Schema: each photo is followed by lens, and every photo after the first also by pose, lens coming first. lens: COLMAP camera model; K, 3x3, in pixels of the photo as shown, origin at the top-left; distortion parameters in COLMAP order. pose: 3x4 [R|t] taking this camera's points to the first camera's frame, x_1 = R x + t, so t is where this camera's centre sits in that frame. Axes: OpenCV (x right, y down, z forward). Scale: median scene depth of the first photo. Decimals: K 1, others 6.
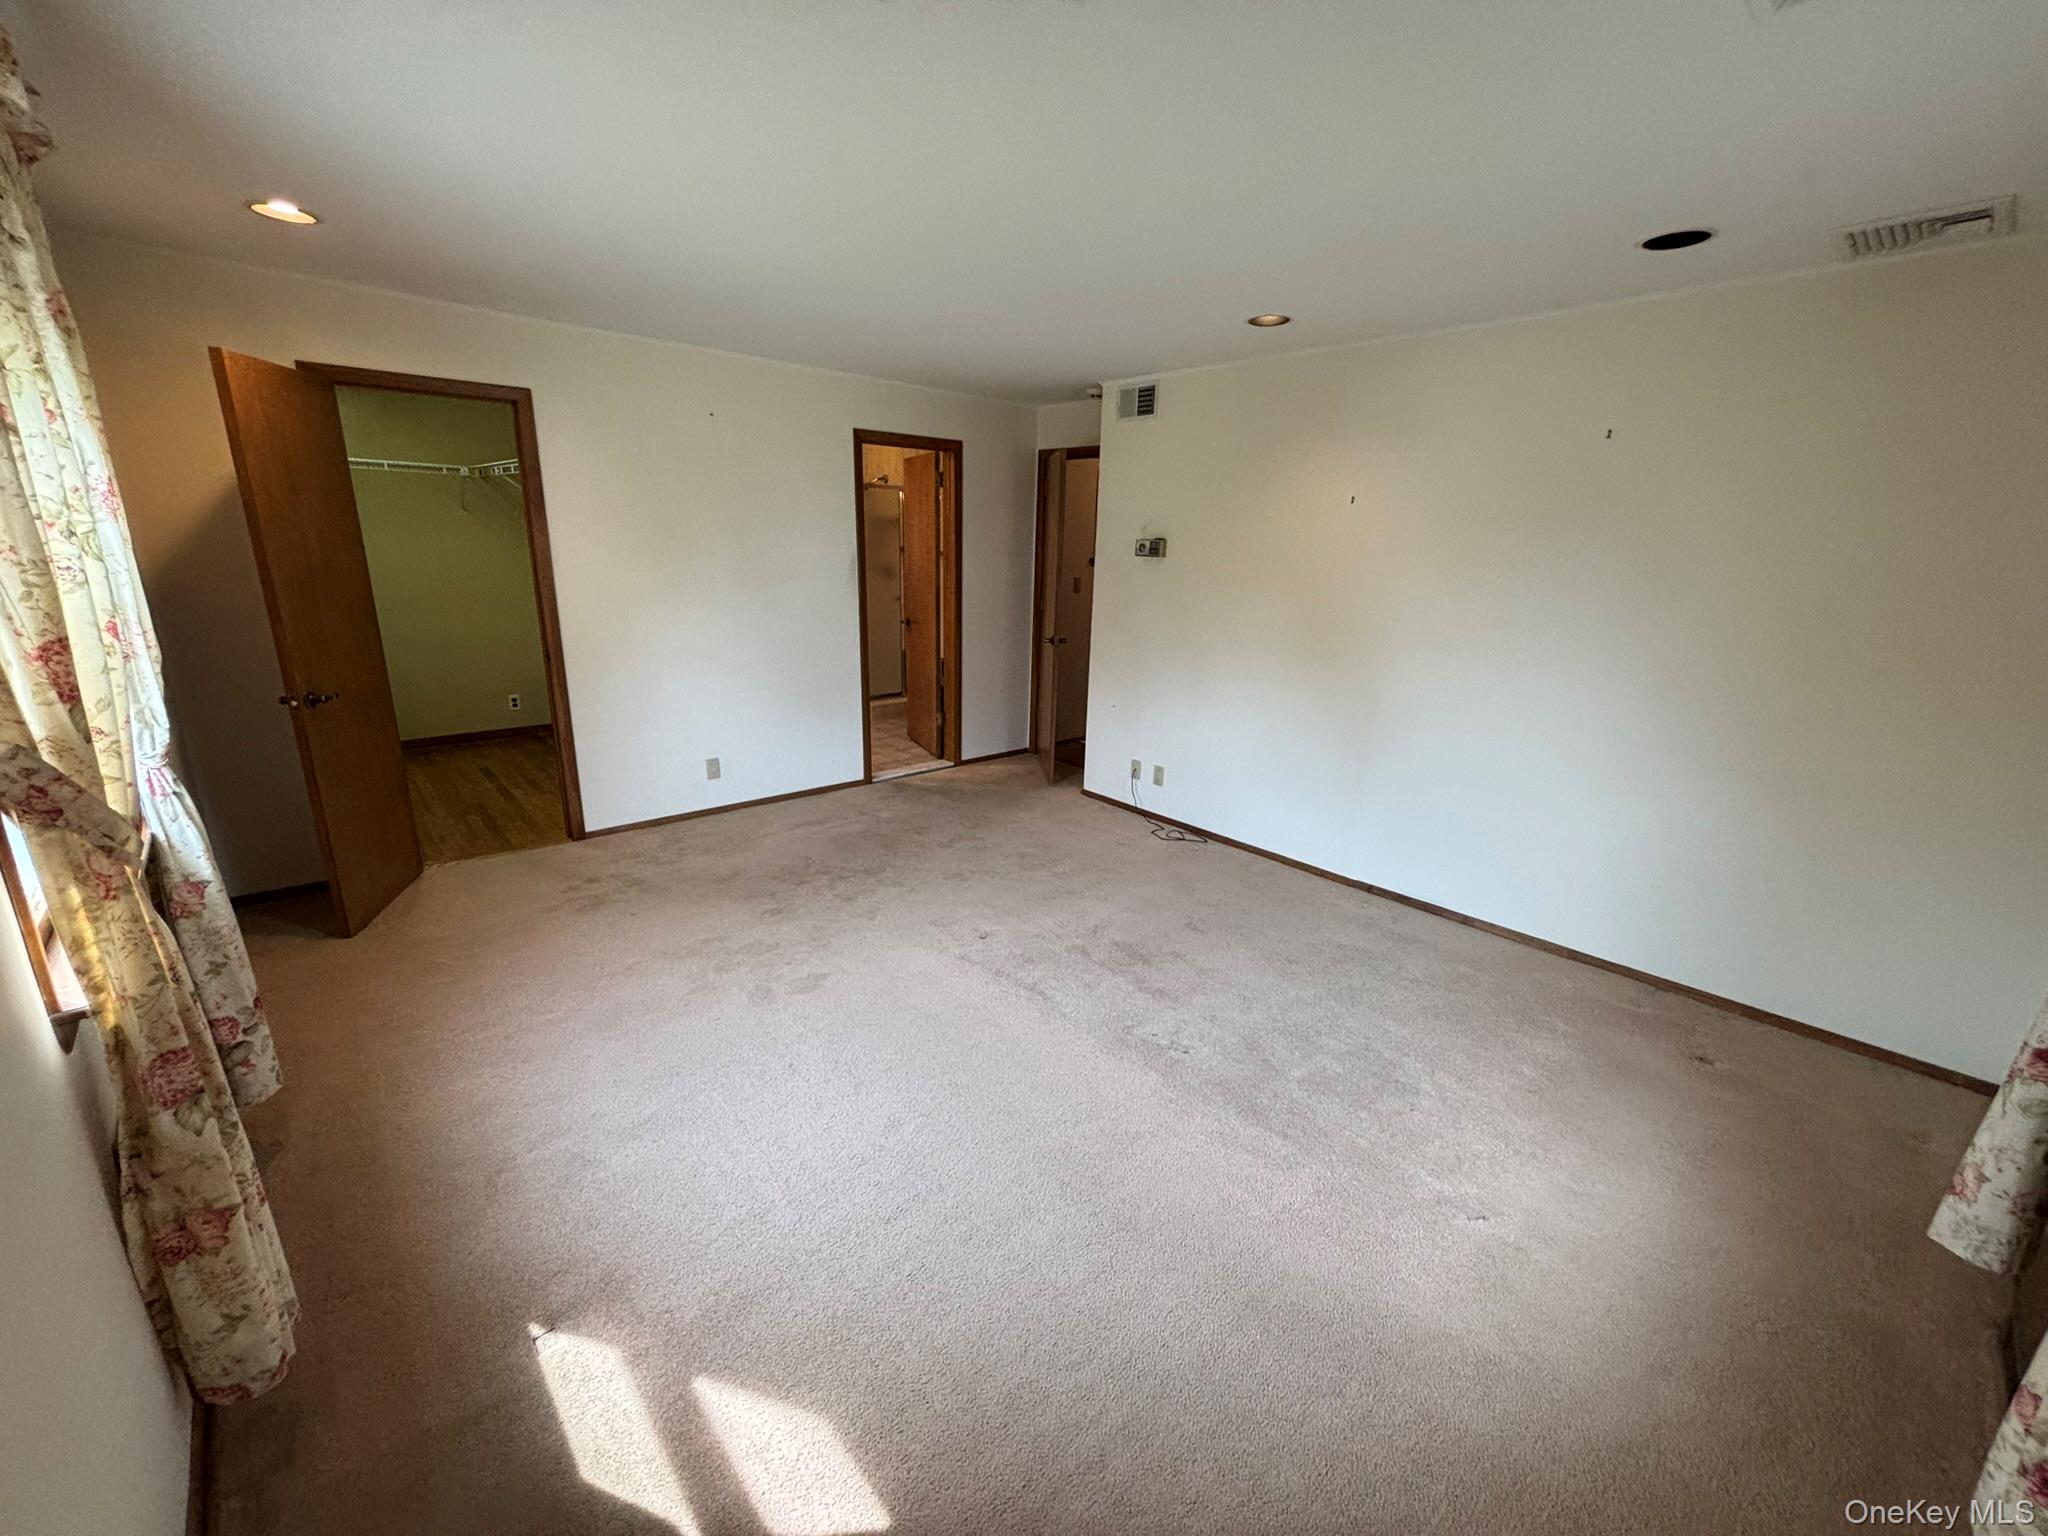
lens RADIAL K [[824.4, 0, 1028.0], [0, 824.4, 759.2], [0, 0, 1]] dist [-0.001791, 0.002079]
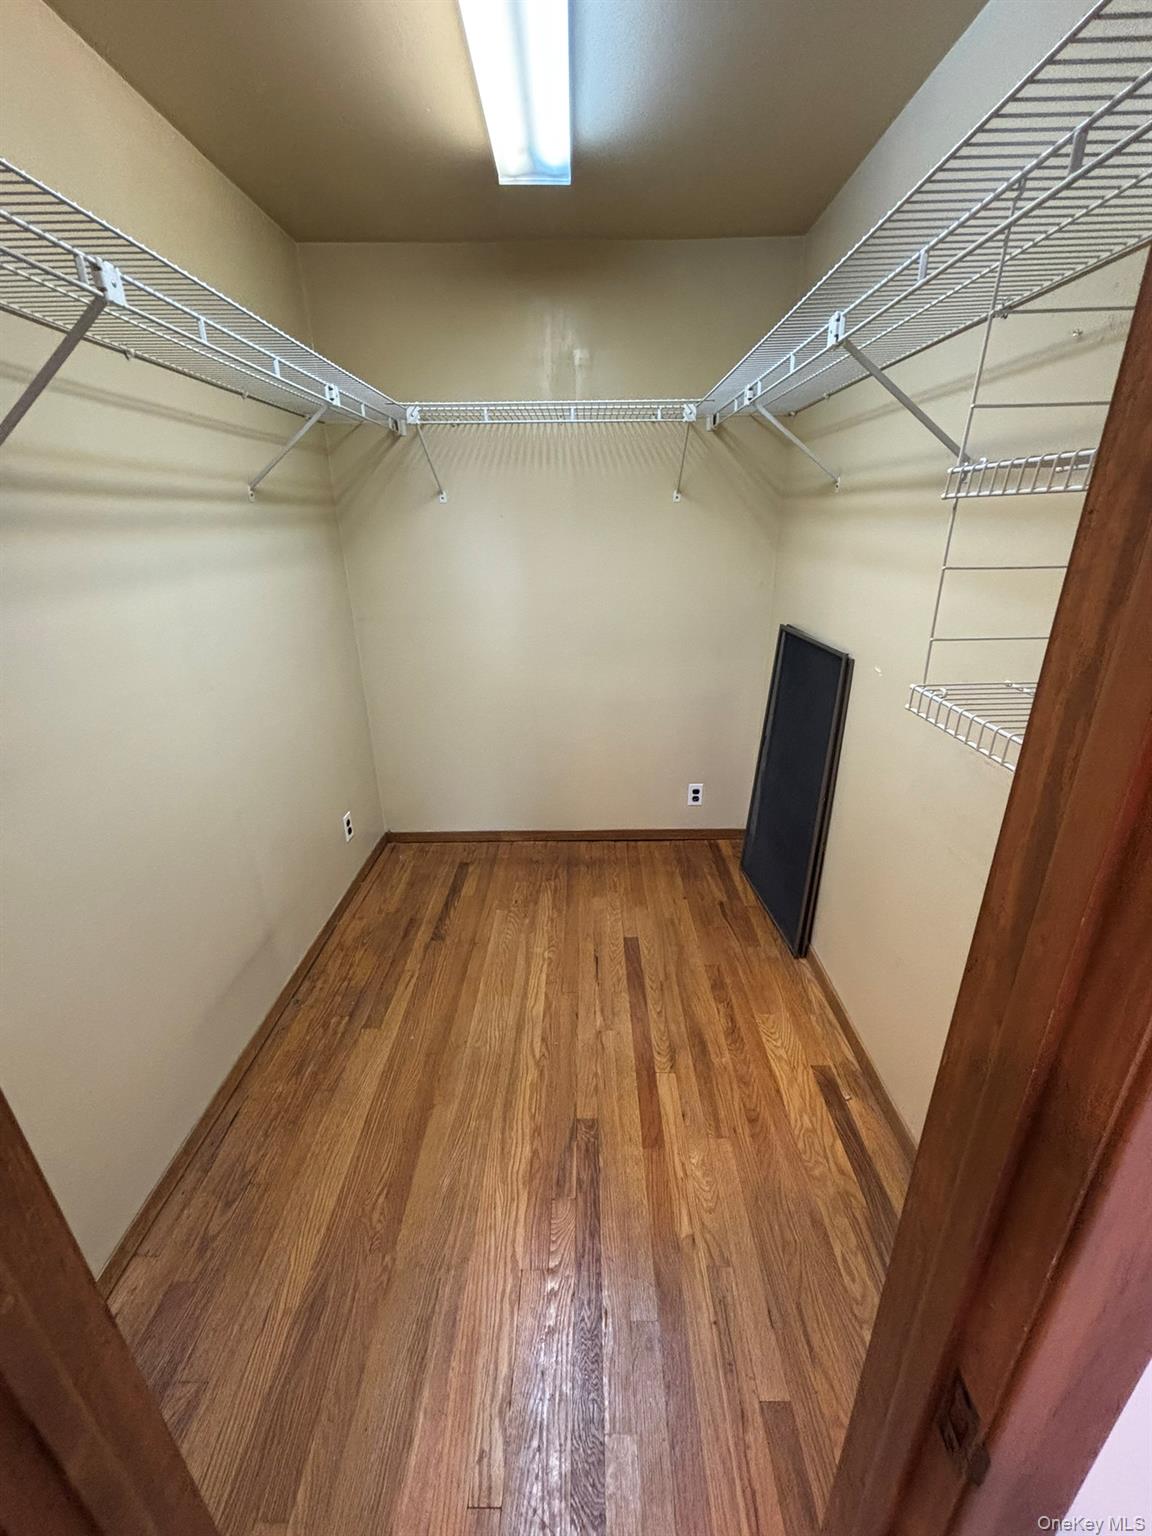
lens RADIAL K [[618.3, 0, 578.5], [0, 618.3, 763.8], [0, 0, 1]] dist [-0.001791, 0.002079]
pose [[0.736551, 0.215831, -0.641023, -0.436110], [-0.141154, 0.975904, 0.166395, -0.181568], [0.661490, -0.032076, 0.749268, 0.653318]]
